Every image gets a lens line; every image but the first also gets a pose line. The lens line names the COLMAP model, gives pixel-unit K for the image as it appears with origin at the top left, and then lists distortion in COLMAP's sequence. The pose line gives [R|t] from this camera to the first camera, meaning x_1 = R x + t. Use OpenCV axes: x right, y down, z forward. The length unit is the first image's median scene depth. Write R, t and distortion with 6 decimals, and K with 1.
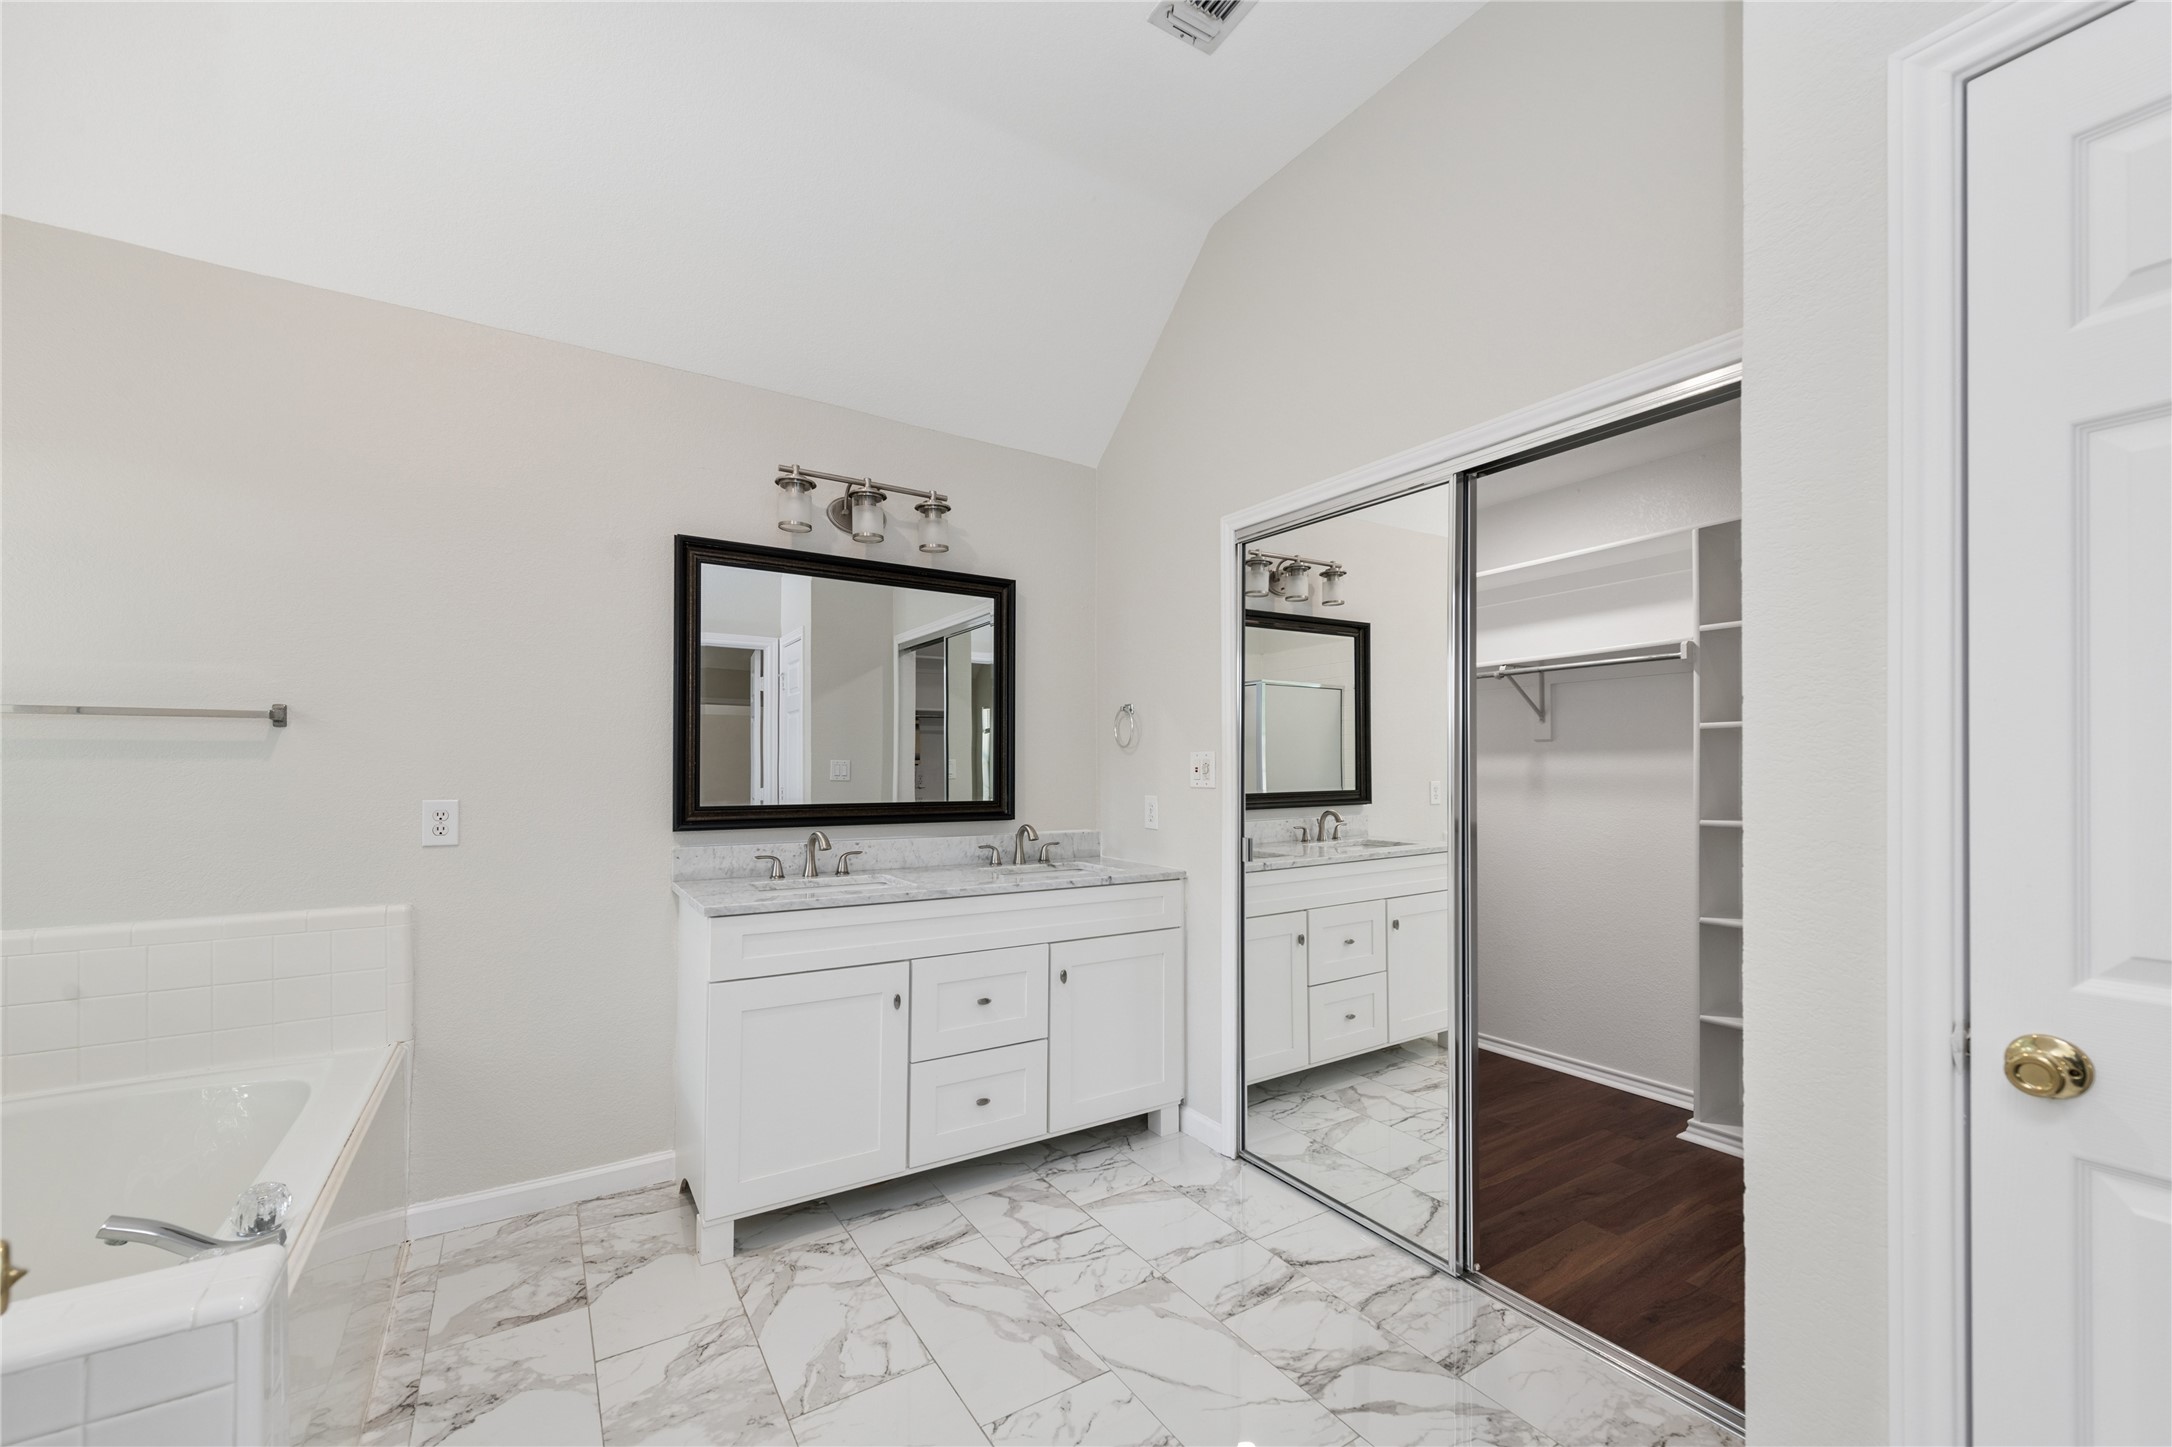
lens RADIAL K [[856.1, 0, 1105.4], [0, 856.1, 758.0], [0, 0, 1]] dist [0.011957, -0.003196]
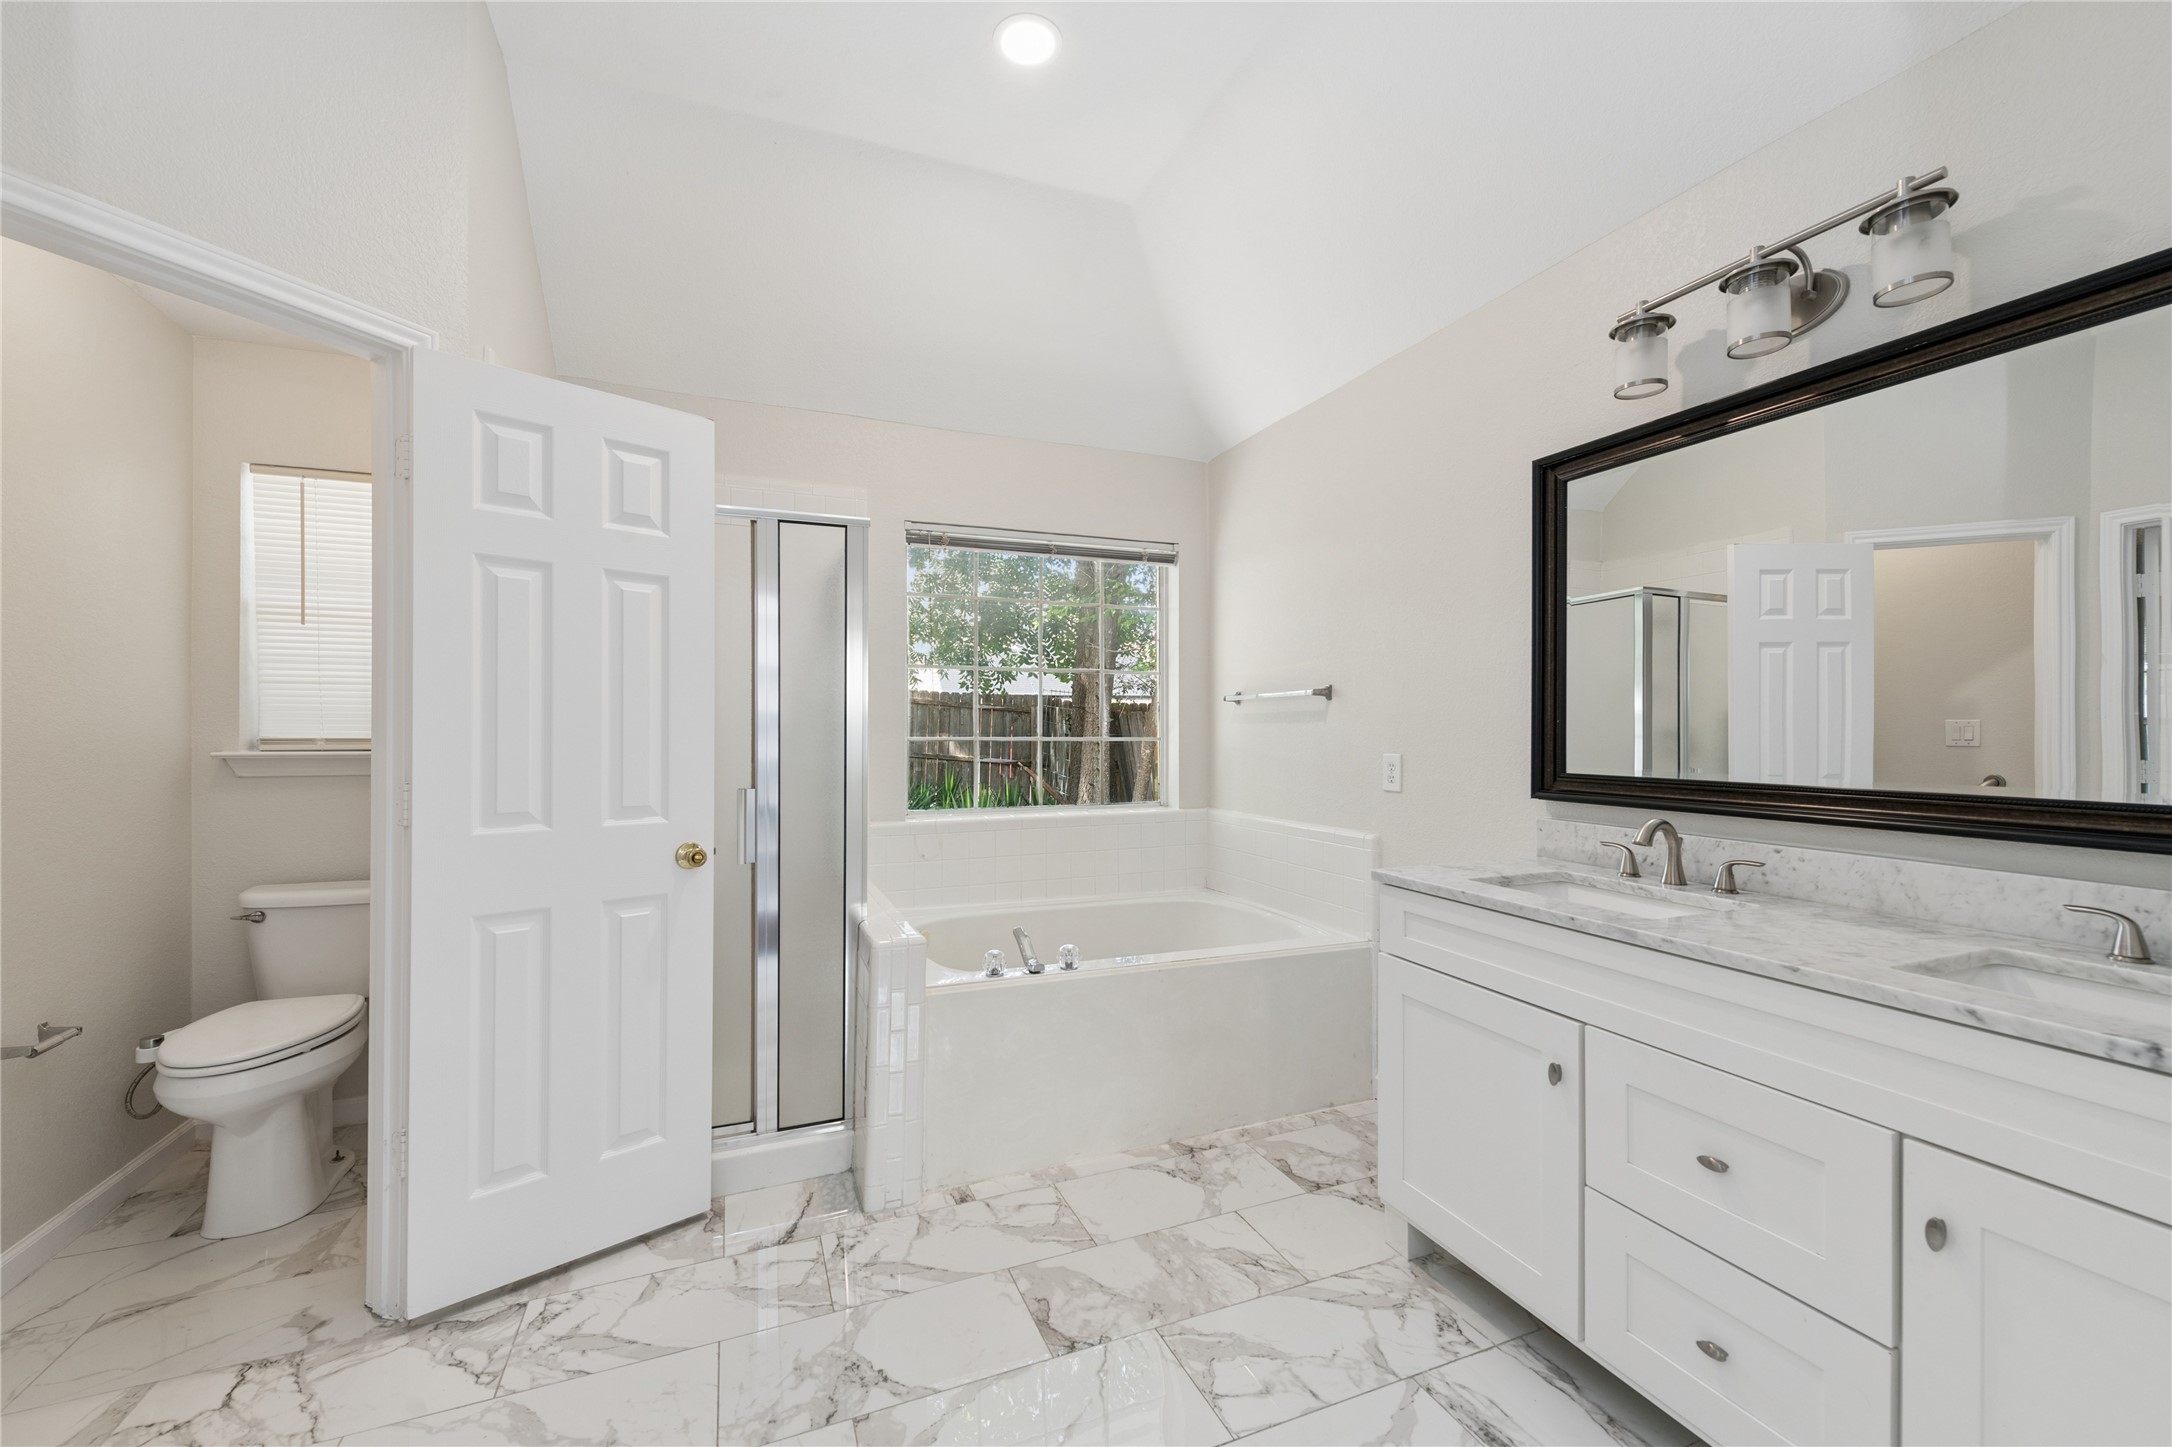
lens RADIAL K [[856.1, 0, 1088.3], [0, 856.1, 731.6], [0, 0, 1]] dist [0.011957, -0.003196]
pose [[-0.177071, -0.001780, -0.984197, 0.513035], [0.004801, 0.999985, -0.002673, 0.019183], [0.984186, -0.005198, -0.177060, 0.809407]]
